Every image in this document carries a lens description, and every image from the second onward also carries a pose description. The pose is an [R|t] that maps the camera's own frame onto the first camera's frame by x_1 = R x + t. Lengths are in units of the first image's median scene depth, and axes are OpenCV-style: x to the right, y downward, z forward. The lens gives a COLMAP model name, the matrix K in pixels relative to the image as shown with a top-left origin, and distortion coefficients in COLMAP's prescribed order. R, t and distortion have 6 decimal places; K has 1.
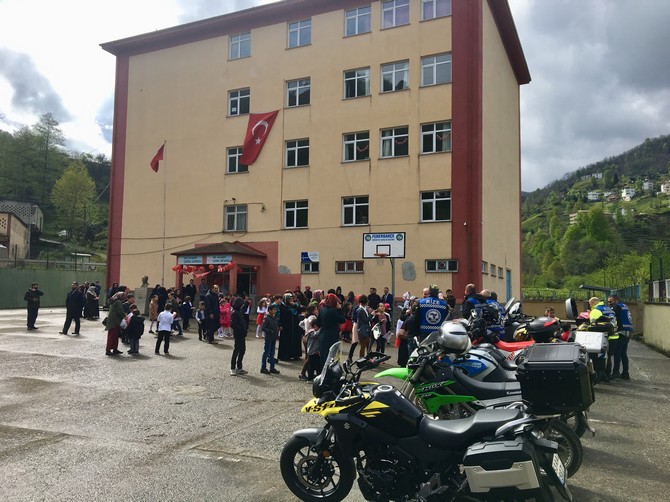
lens RADIAL K [[559.6, 0, 335.7], [0, 559.6, 250.0], [0, 0, 1]] dist [0.014900, 0.006638]
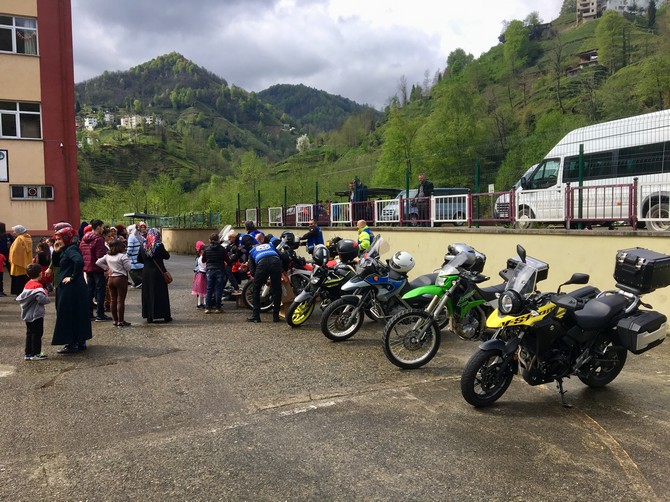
lens RADIAL K [[559.6, 0, 335.6], [0, 559.6, 252.3], [0, 0, 1]] dist [0.014900, 0.006638]
pose [[0.652119, -0.060282, 0.755716, -0.165095], [-0.039362, 0.992797, 0.113160, 0.004030], [-0.757094, -0.103541, 0.645049, 0.079357]]
